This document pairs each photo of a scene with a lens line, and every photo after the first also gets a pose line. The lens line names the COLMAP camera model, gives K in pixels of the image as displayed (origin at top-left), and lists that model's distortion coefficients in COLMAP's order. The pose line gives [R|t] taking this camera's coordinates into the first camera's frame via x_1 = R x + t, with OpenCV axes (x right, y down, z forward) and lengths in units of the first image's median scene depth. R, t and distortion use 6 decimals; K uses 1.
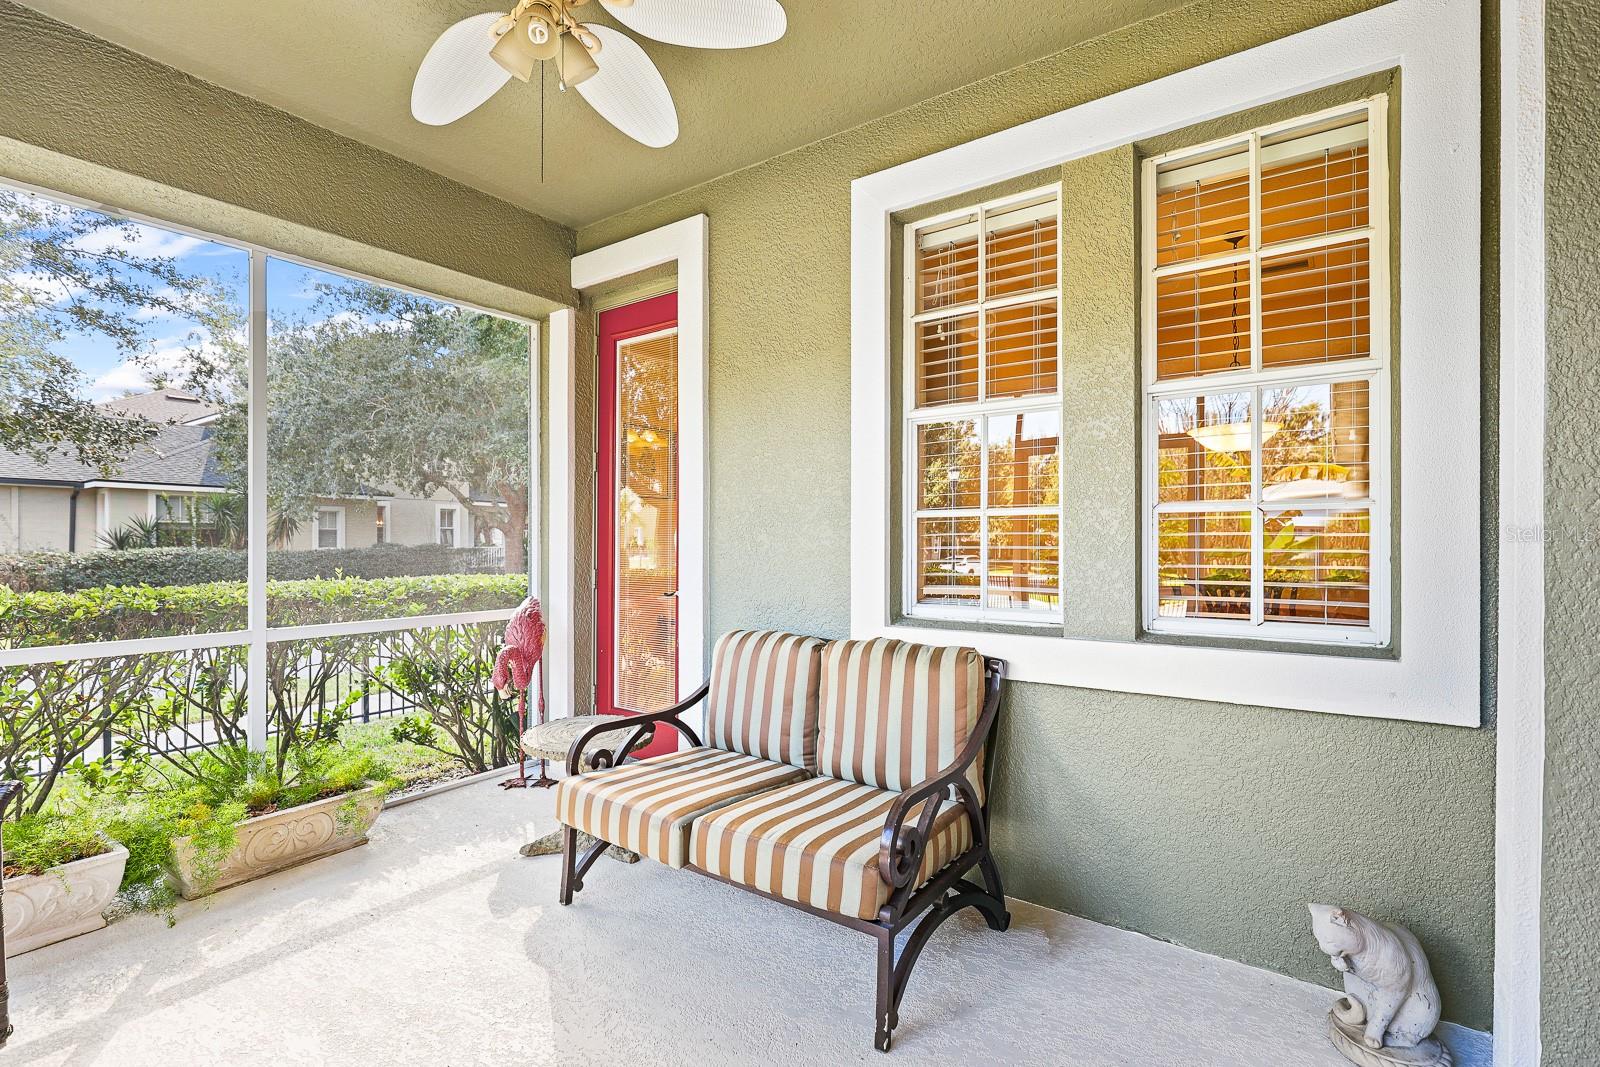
lens RADIAL K [[760.2, 0, 805.5], [0, 760.2, 540.7], [0, 0, 1]] dist [0.005495, 0.000154]
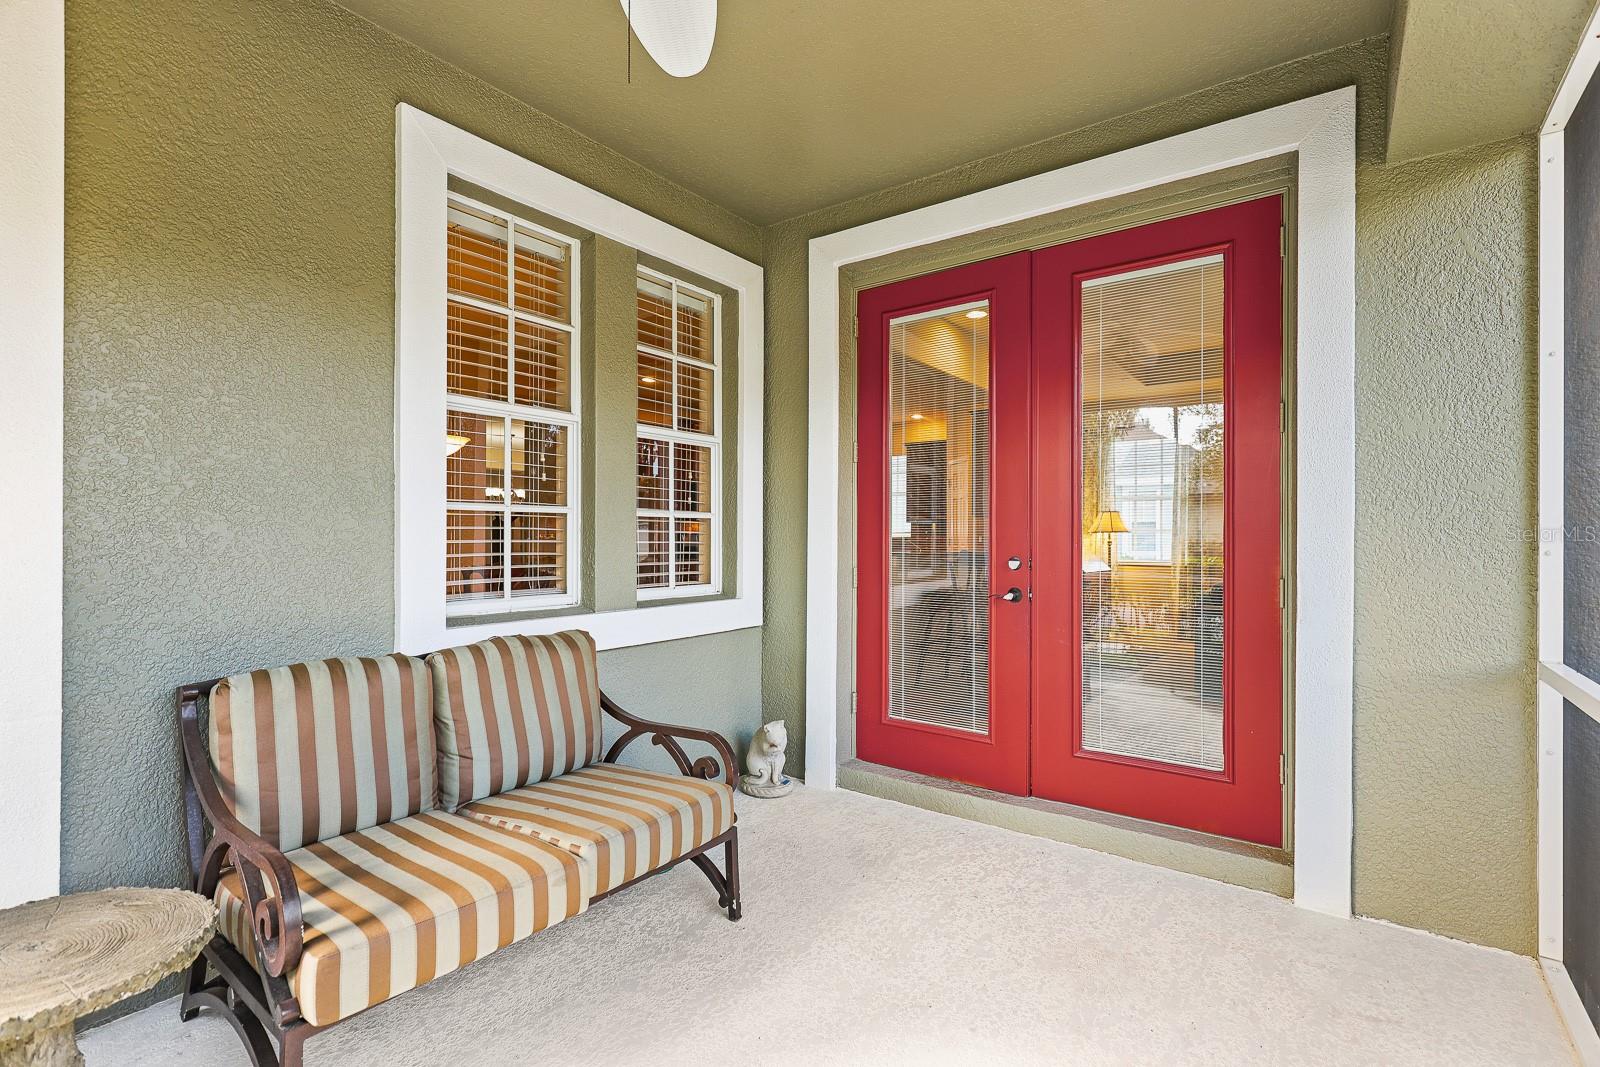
lens RADIAL K [[746.4, 0, 809.4], [0, 746.4, 534.8], [0, 0, 1]] dist [0.003480, 0.000186]
pose [[0.013883, 0.000700, 0.999903, -0.834155], [-0.011250, 0.999937, -0.000544, -0.004264], [-0.999840, -0.011242, 0.013890, 0.596681]]
